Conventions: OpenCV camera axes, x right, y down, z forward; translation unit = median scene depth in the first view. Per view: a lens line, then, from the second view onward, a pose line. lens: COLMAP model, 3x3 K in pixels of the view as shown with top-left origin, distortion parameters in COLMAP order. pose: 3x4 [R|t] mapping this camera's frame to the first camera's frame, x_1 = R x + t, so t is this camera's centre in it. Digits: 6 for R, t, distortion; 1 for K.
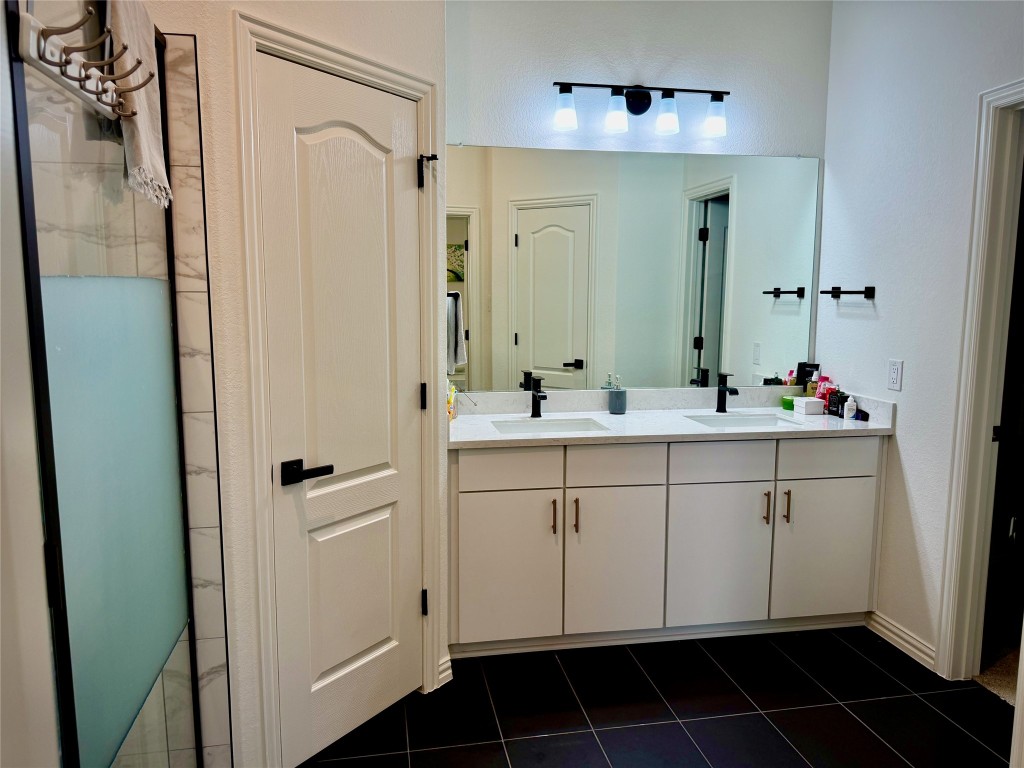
lens RADIAL K [[713.6, 0, 509.6], [0, 713.6, 385.1], [0, 0, 1]] dist [0.012464, 0.002156]
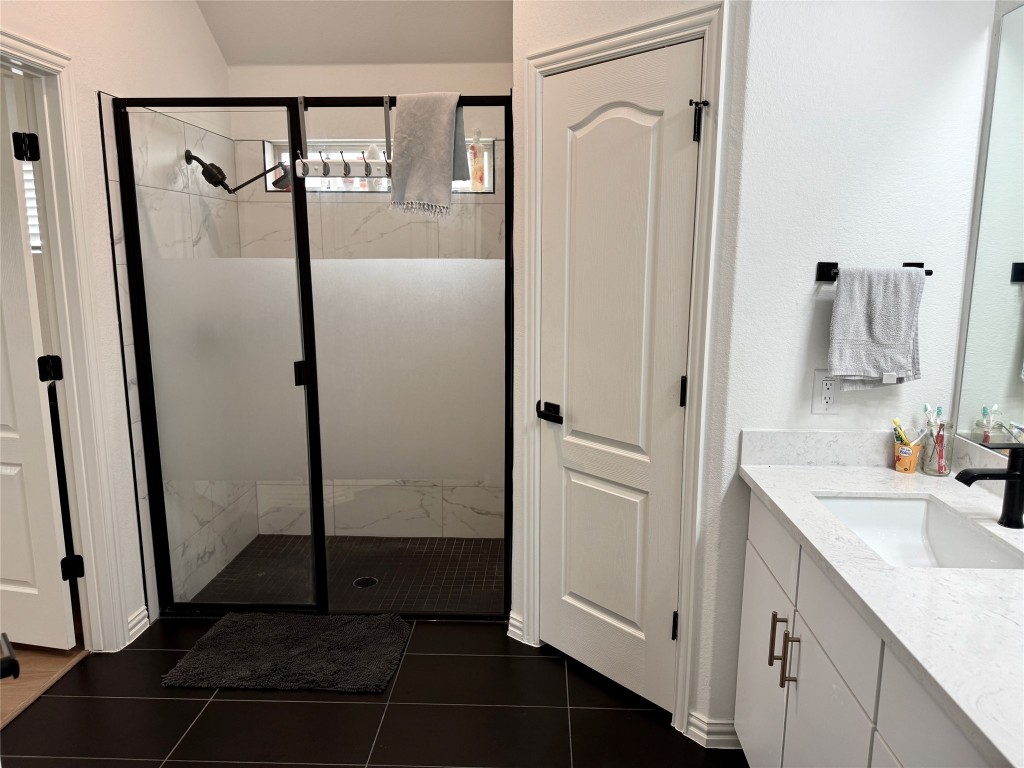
lens RADIAL K [[713.6, 0, 512.7], [0, 713.6, 382.6], [0, 0, 1]] dist [0.012464, 0.002156]
pose [[-0.219443, 0.176710, -0.959489, 0.790826], [-0.121493, 0.970855, 0.206590, -0.156479], [0.968031, 0.161906, -0.191578, 1.030038]]
